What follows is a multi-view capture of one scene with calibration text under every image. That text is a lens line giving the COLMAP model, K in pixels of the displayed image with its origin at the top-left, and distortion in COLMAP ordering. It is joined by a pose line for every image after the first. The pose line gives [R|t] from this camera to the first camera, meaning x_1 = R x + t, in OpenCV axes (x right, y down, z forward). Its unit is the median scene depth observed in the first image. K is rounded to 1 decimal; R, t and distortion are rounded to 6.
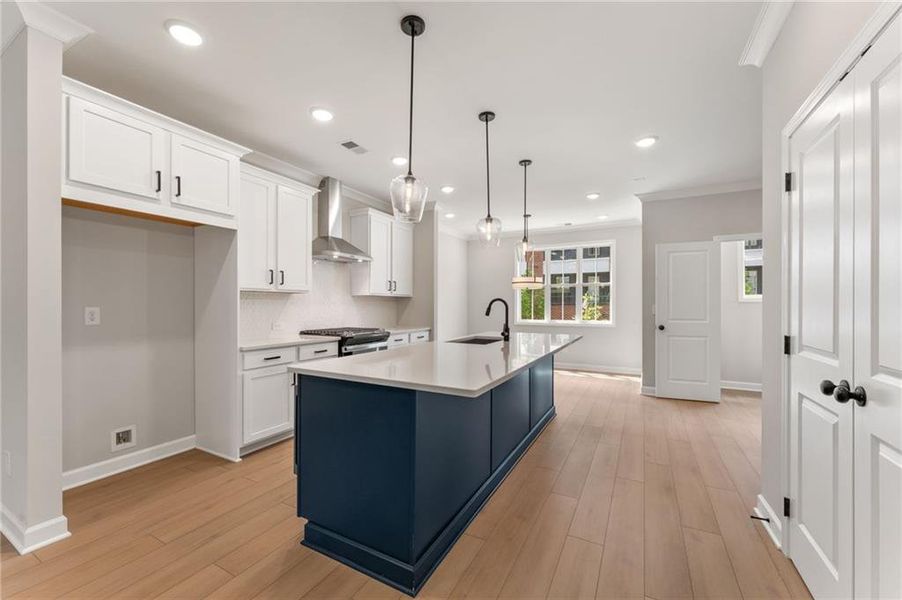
lens RADIAL K [[365.1, 0, 444.2], [0, 365.1, 303.7], [0, 0, 1]] dist [-0.001849, -0.000194]
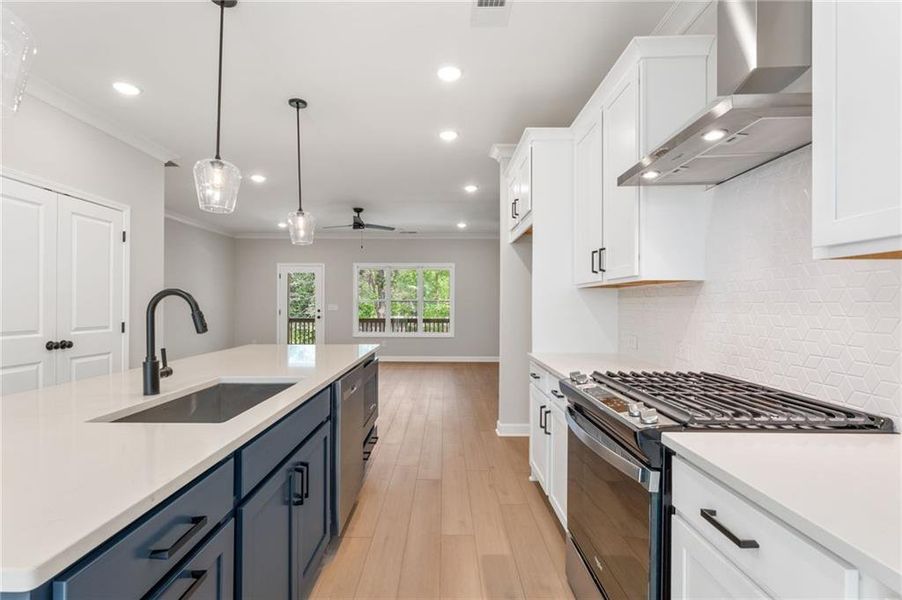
lens RADIAL K [[420.2, 0, 437.1], [0, 420.2, 303.7], [0, 0, 1]] dist [-0.000707, -0.000251]
pose [[-0.886683, -0.005490, -0.462346, 0.097927], [-0.003605, 0.999981, -0.004960, 0.002817], [0.462365, -0.002731, -0.886686, 1.438942]]
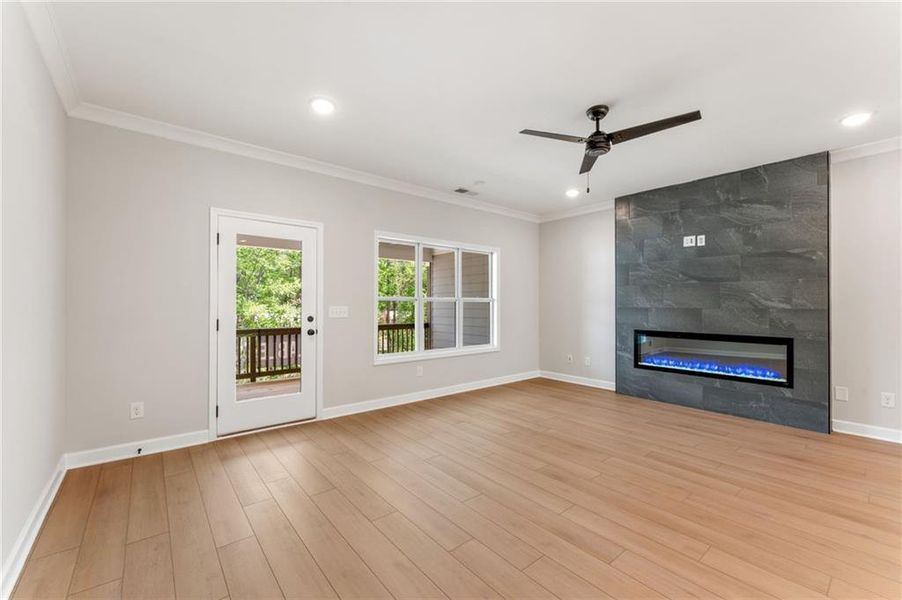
lens RADIAL K [[365.1, 0, 444.2], [0, 365.1, 303.7], [0, 0, 1]] dist [-0.001849, -0.000194]
pose [[-0.378027, -0.004790, -0.925782, 0.391693], [0.003134, 0.999974, -0.006453, -0.000672], [0.925789, -0.005341, -0.378002, -0.353726]]
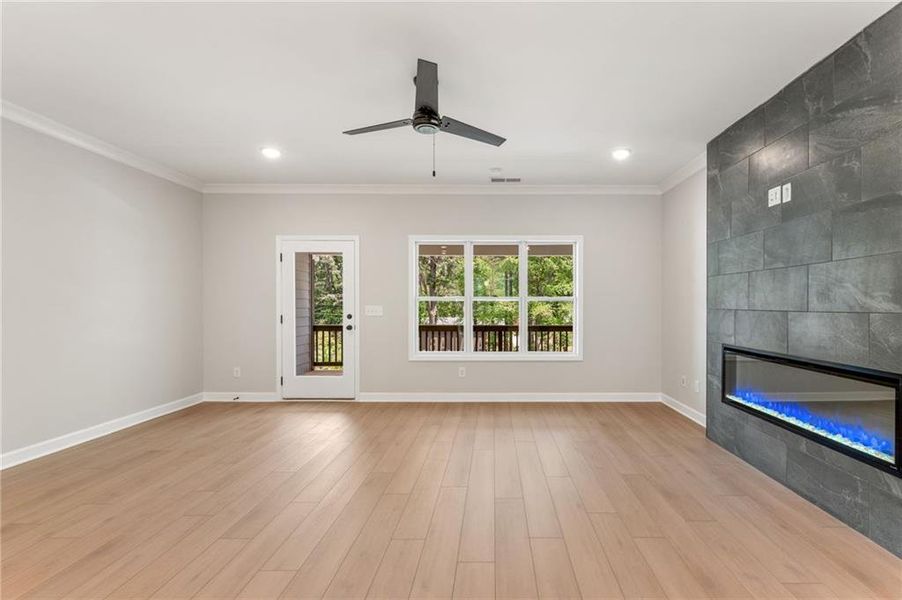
lens RADIAL K [[403.1, 0, 499.3], [0, 403.1, 308.4], [0, 0, 1]] dist [-0.000989, -0.000193]
pose [[-0.866040, 0.002771, -0.499967, -0.186340], [0.000311, 0.999987, 0.005004, 0.000220], [0.499974, 0.004178, -0.866030, 0.363278]]
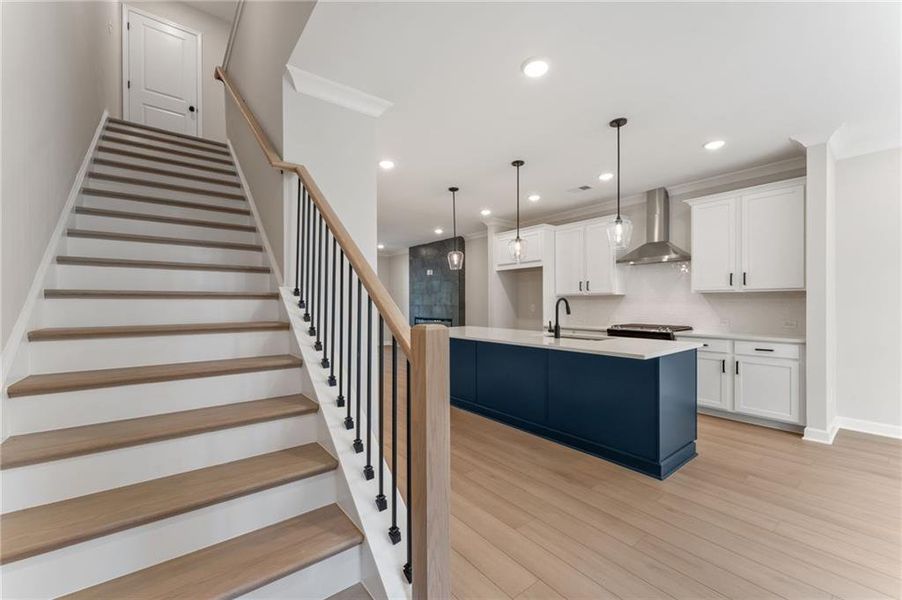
lens RADIAL K [[365.1, 0, 444.2], [0, 365.1, 303.7], [0, 0, 1]] dist [-0.001849, -0.000194]
pose [[-0.402694, 0.001873, -0.915333, 1.167570], [0.007232, 0.999973, -0.001135, 0.000822], [0.915306, -0.007076, -0.402697, 1.037052]]
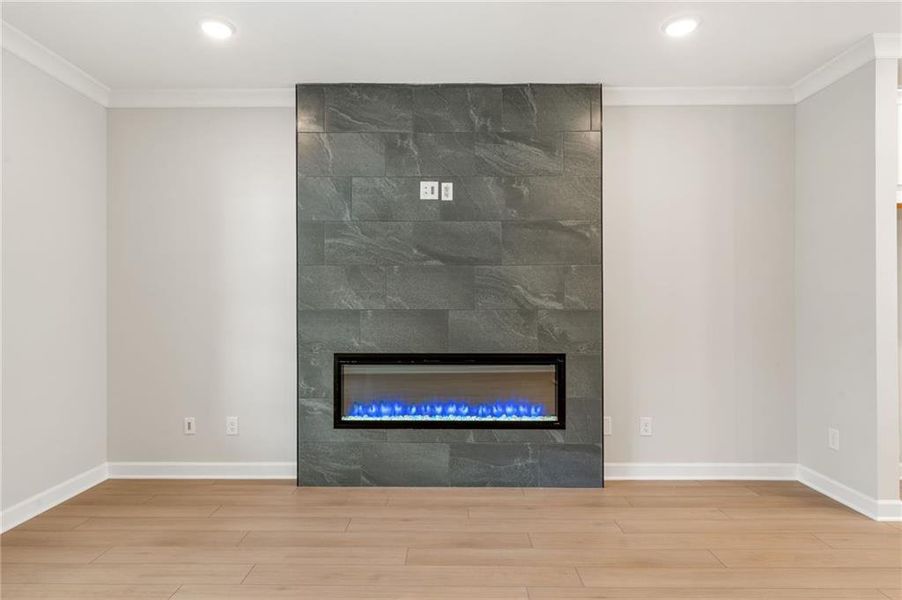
lens RADIAL K [[518.3, 0, 446.1], [0, 518.3, 304.2], [0, 0, 1]] dist [0.000790, 0.001066]
pose [[0.470667, -0.003768, -0.882303, -0.176847], [0.006503, 0.999979, -0.000801, -0.000582], [0.882287, -0.005360, 0.470681, -0.485839]]
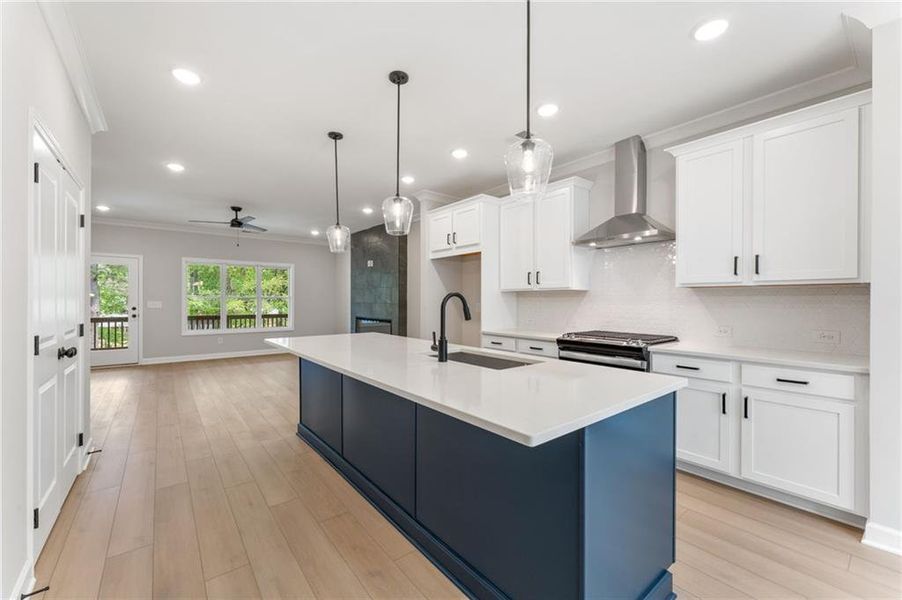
lens RADIAL K [[365.4, 0, 442.9], [0, 365.4, 300.7], [0, 0, 1]] dist [-0.003261, -0.000158]
pose [[-0.397116, -0.001337, -0.917767, 0.679733], [0.001910, 0.999996, -0.002284, 0.000622], [0.917766, -0.002660, -0.397112, 1.147559]]
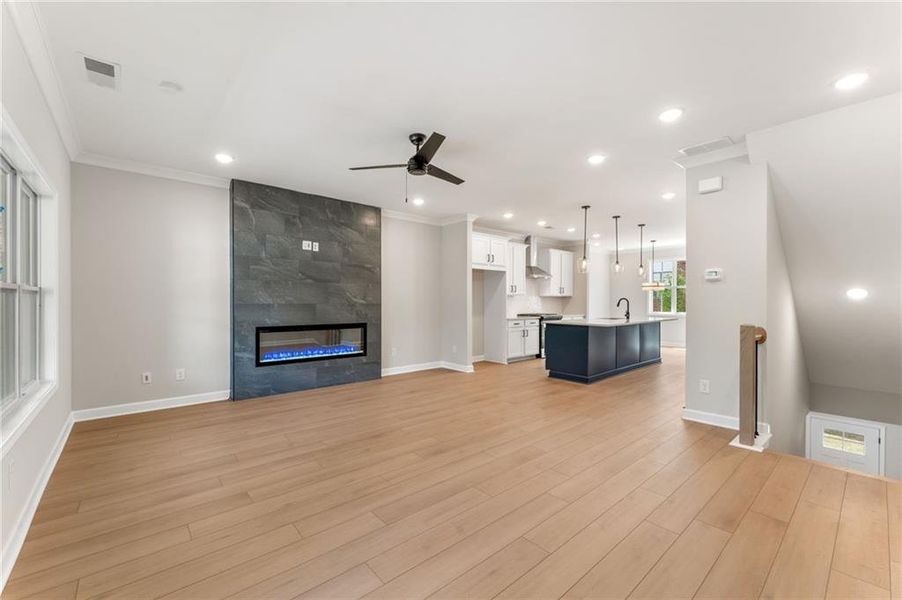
lens RADIAL K [[365.1, 0, 444.2], [0, 365.1, 303.7], [0, 0, 1]] dist [-0.001849, -0.000194]
pose [[0.933275, 0.003178, -0.359148, -0.053682], [0.000864, 0.999938, 0.011094, -0.006305], [0.359161, -0.010664, 0.933215, -1.178308]]
